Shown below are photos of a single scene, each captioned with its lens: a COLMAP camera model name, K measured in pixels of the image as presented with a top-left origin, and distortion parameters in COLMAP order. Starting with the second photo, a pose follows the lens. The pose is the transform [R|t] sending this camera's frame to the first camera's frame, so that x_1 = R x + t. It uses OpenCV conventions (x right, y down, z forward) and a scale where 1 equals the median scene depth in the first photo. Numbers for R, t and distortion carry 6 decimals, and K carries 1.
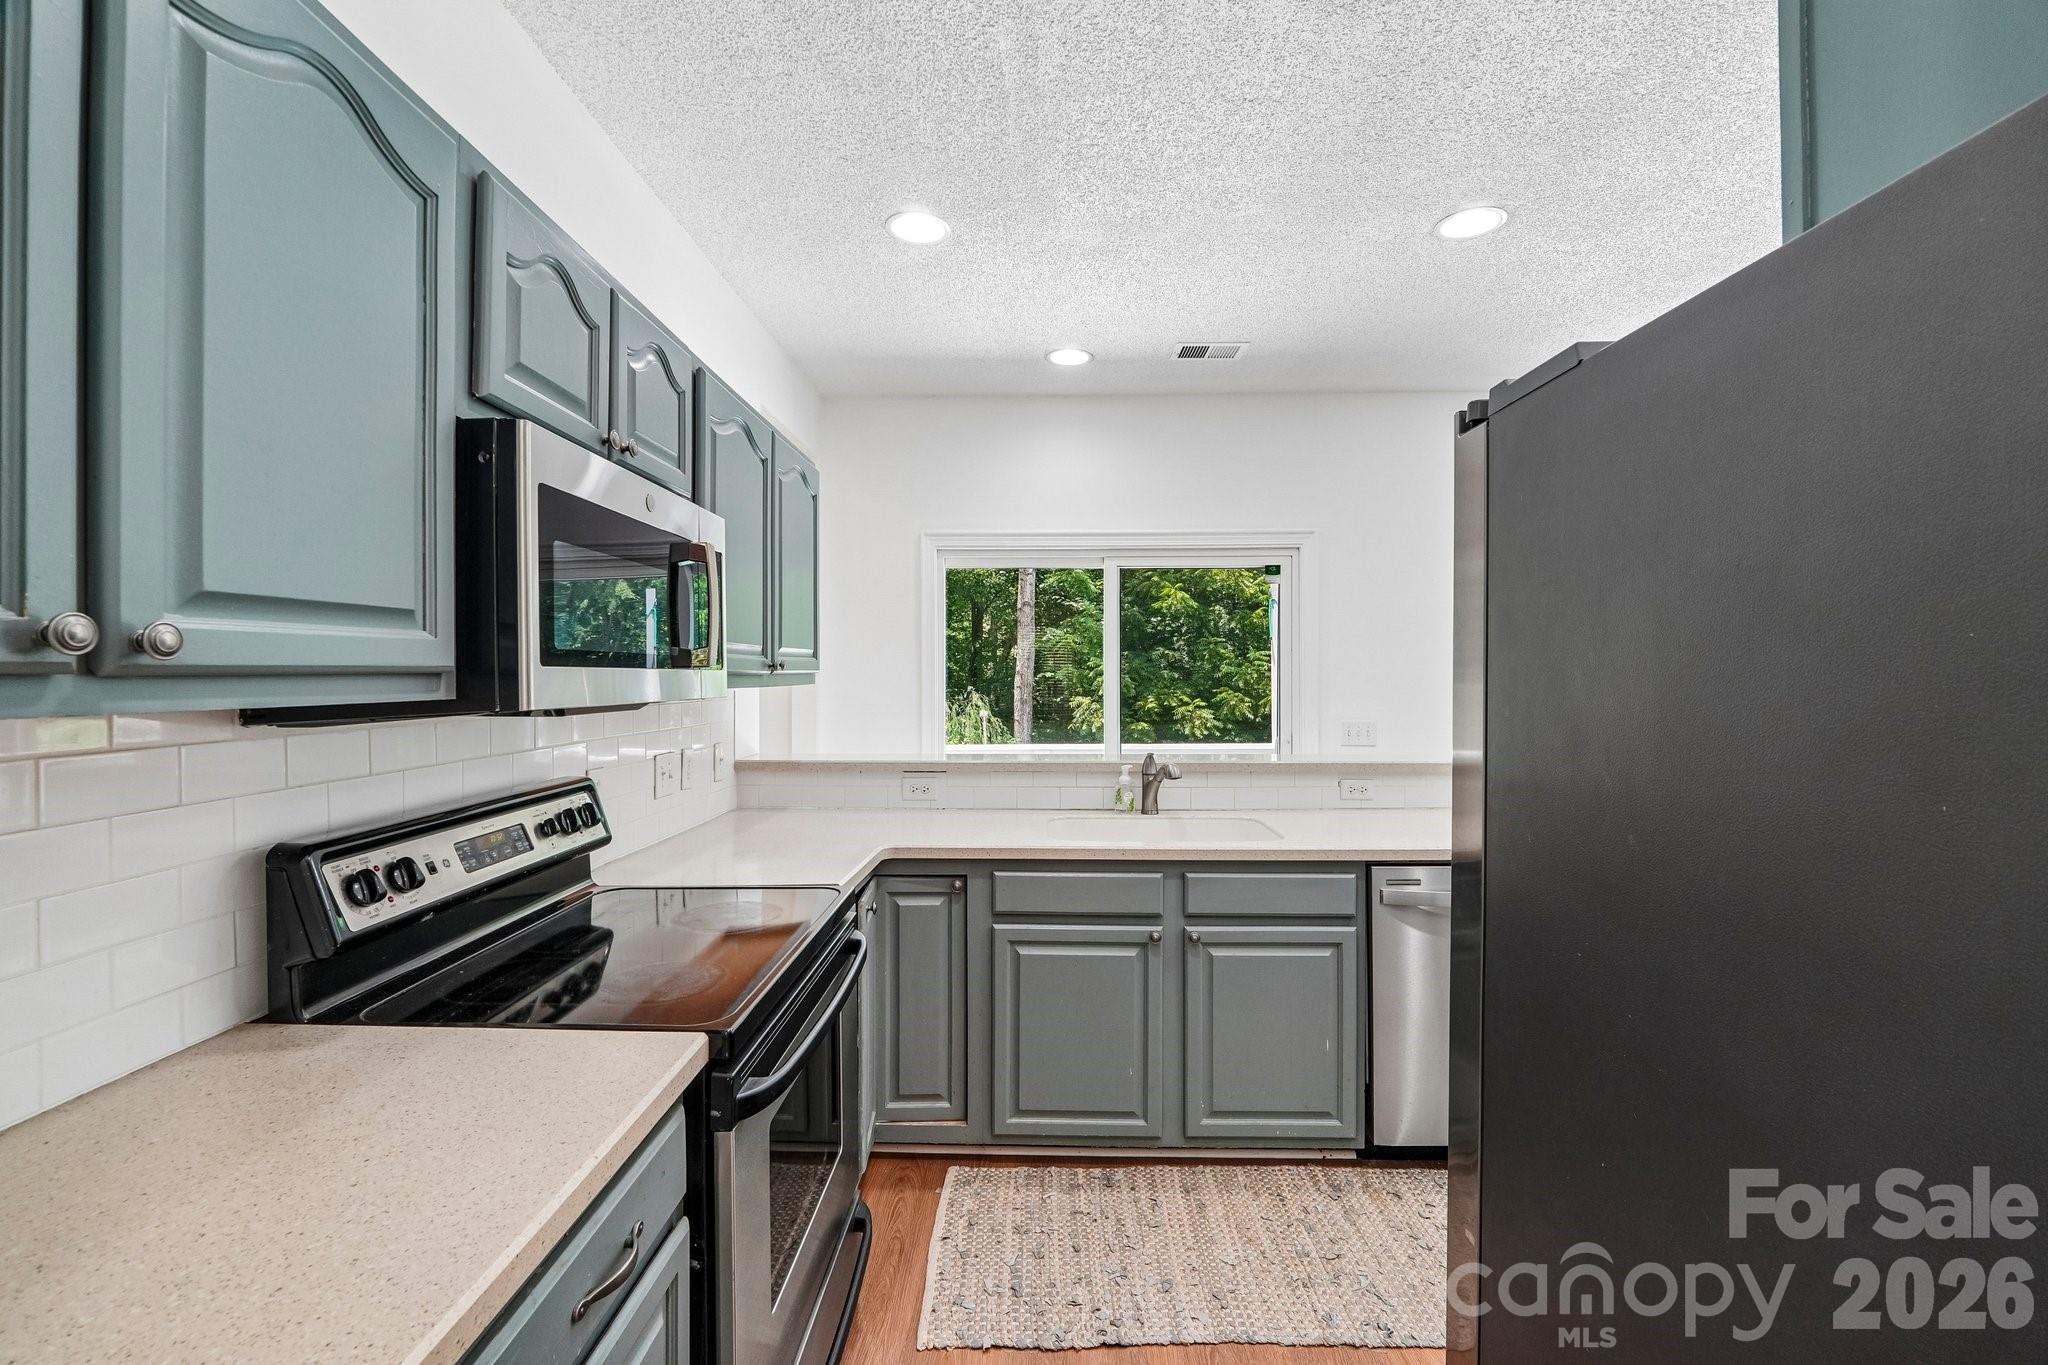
lens RADIAL K [[864.4, 0, 1025.0], [0, 864.4, 673.0], [0, 0, 1]] dist [-0.007173, 0.000280]
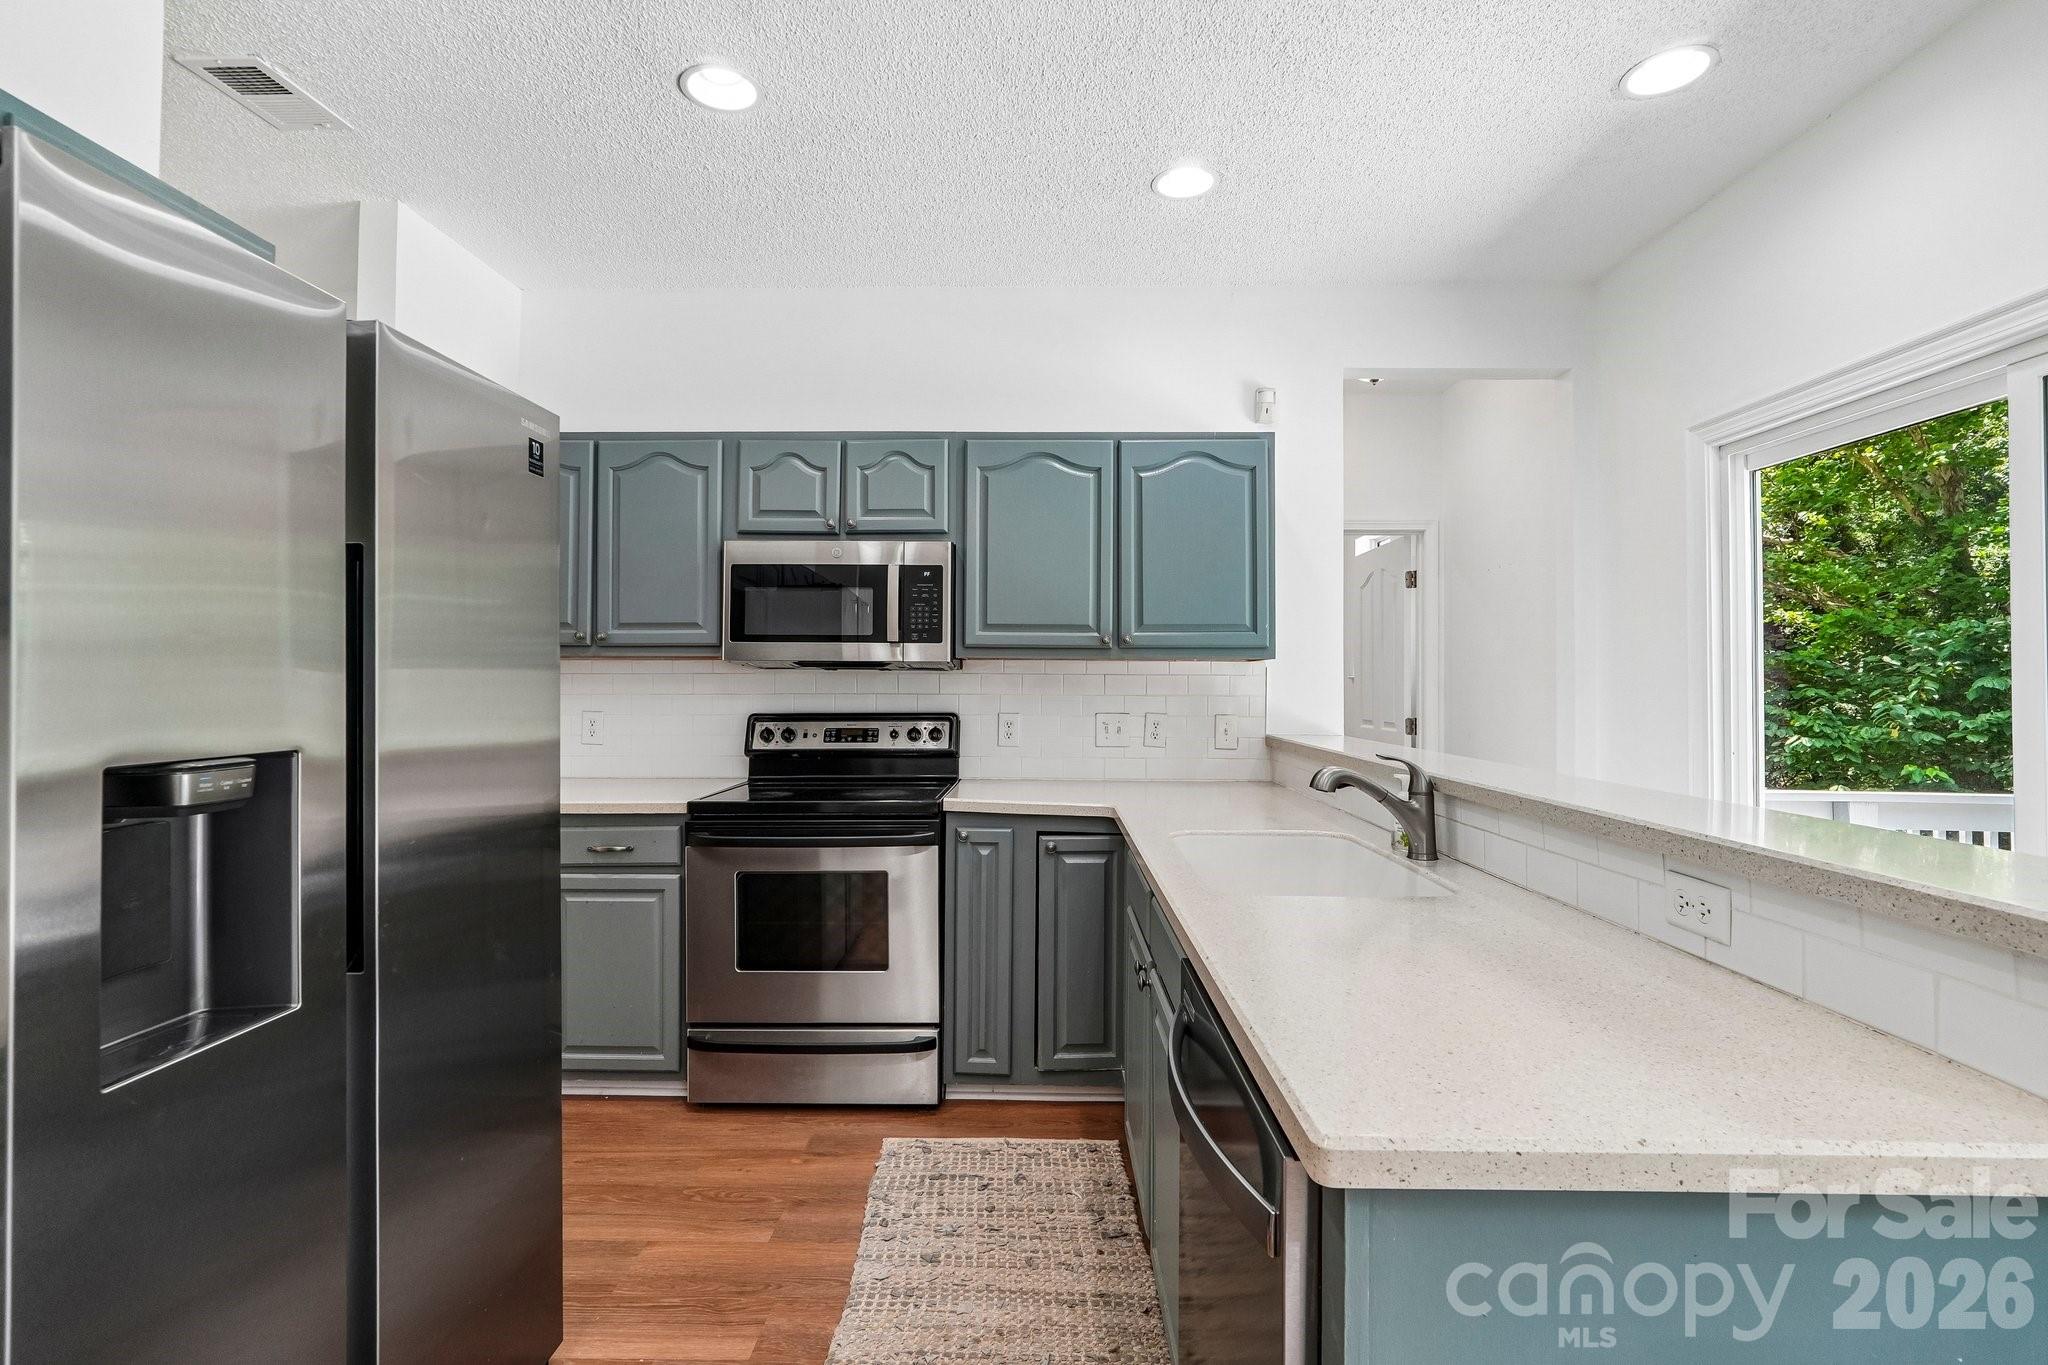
lens RADIAL K [[918.6, 0, 1022.0], [0, 918.6, 668.5], [0, 0, 1]] dist [-0.012164, -0.000567]
pose [[0.005725, -0.014681, -0.999876, 1.023280], [-0.003759, 0.999885, -0.014703, 0.052206], [0.999977, 0.003843, 0.005669, 0.932372]]
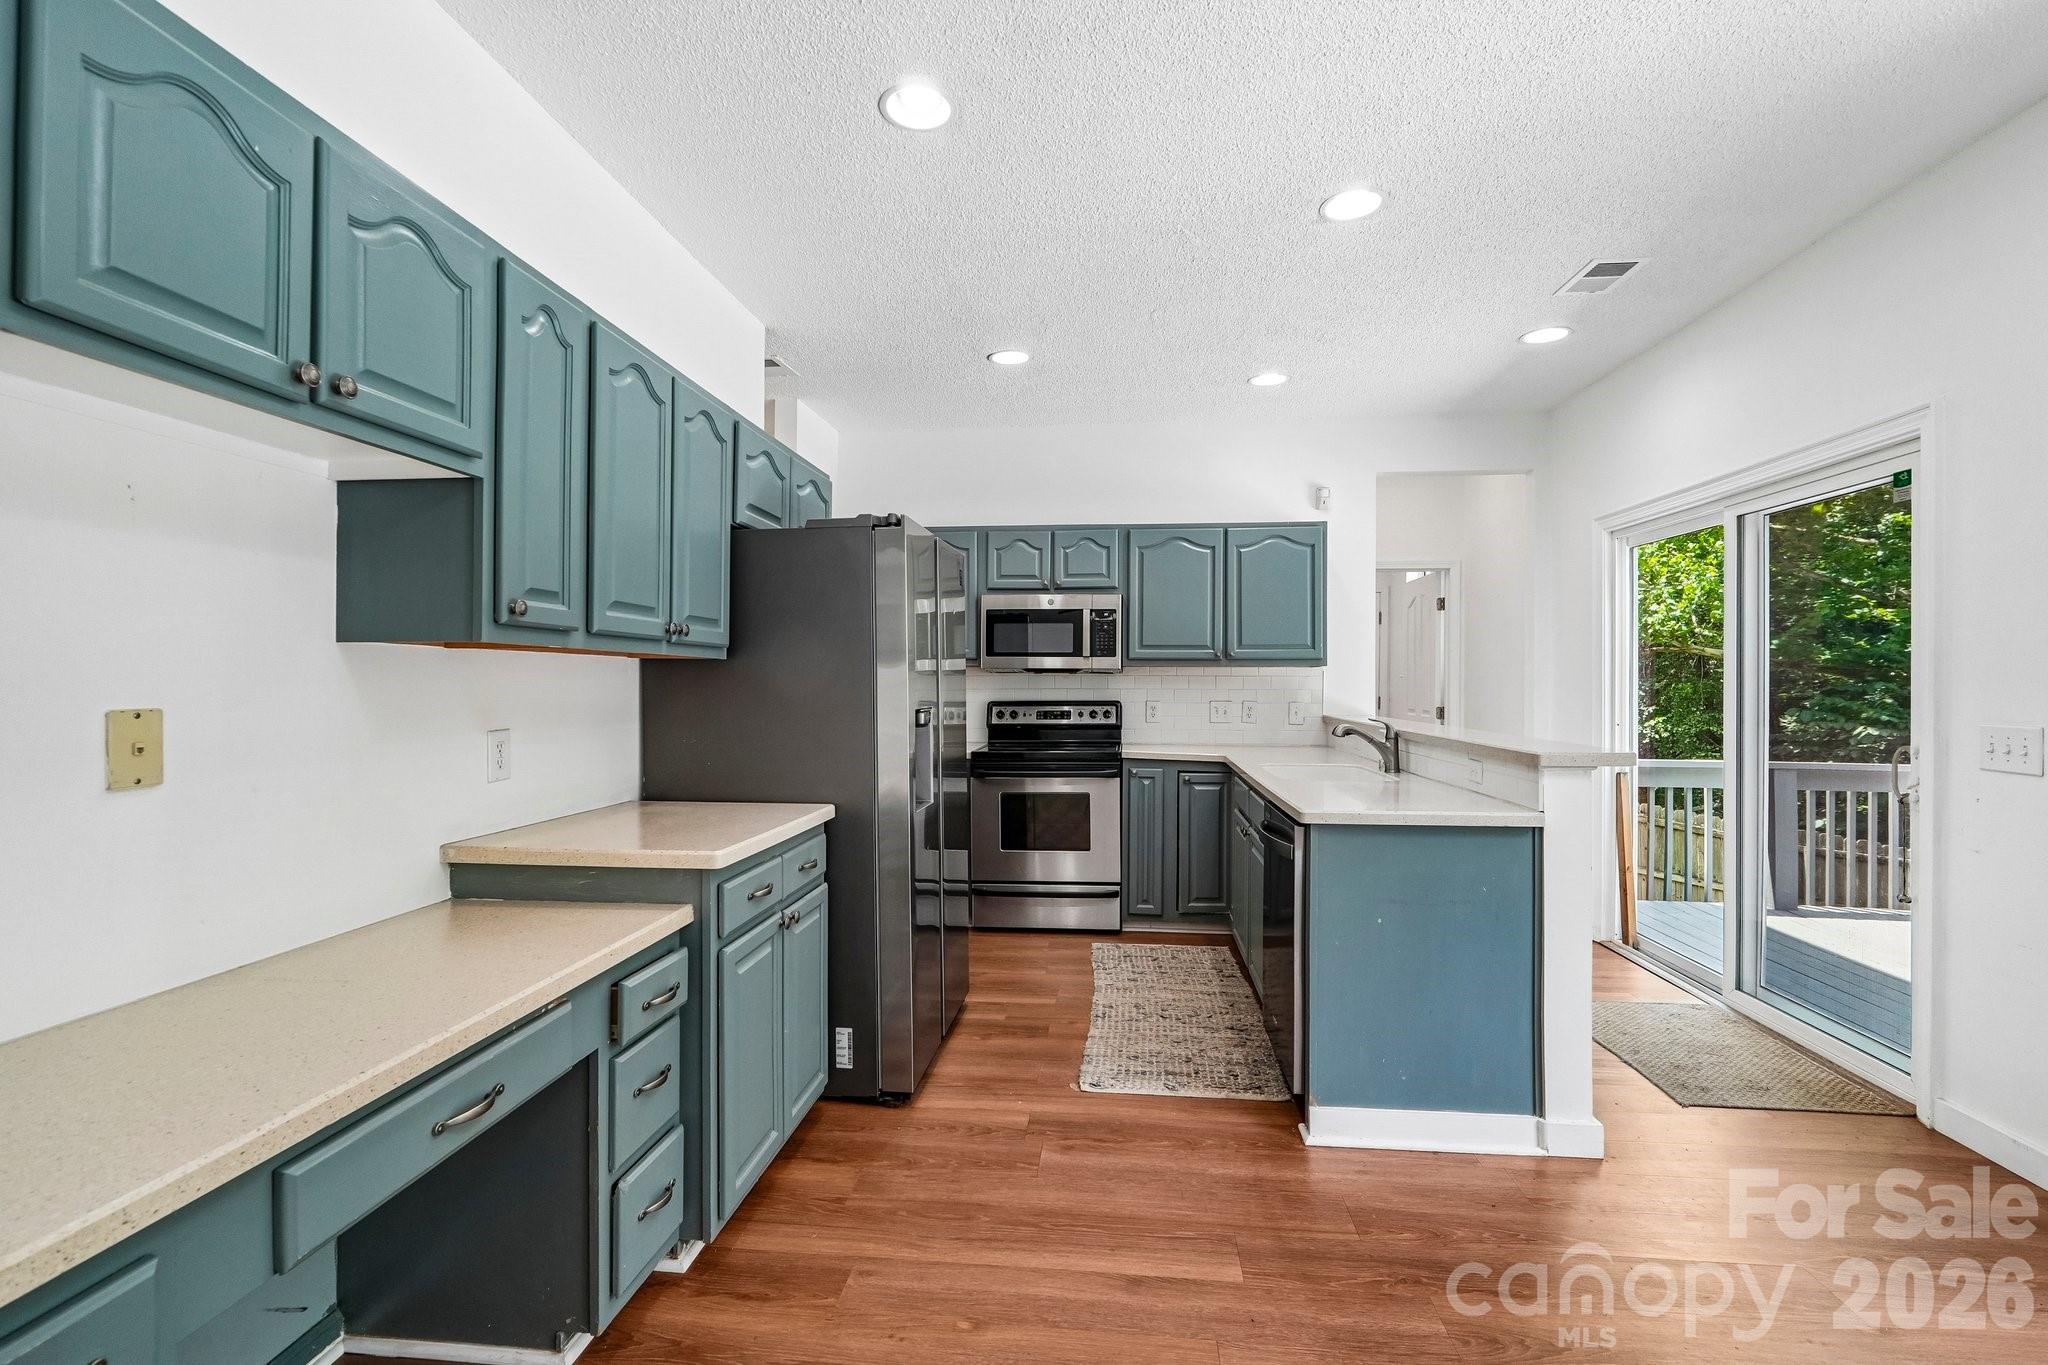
lens RADIAL K [[925.8, 0, 1024.0], [0, 925.8, 682.5], [0, 0, 1]] dist [-0.003620, -0.000260]
pose [[-0.082928, 0.003070, -0.996551, 1.864699], [-0.001586, 0.999994, 0.003213, 0.049313], [0.996554, 0.001847, -0.082922, 0.791546]]
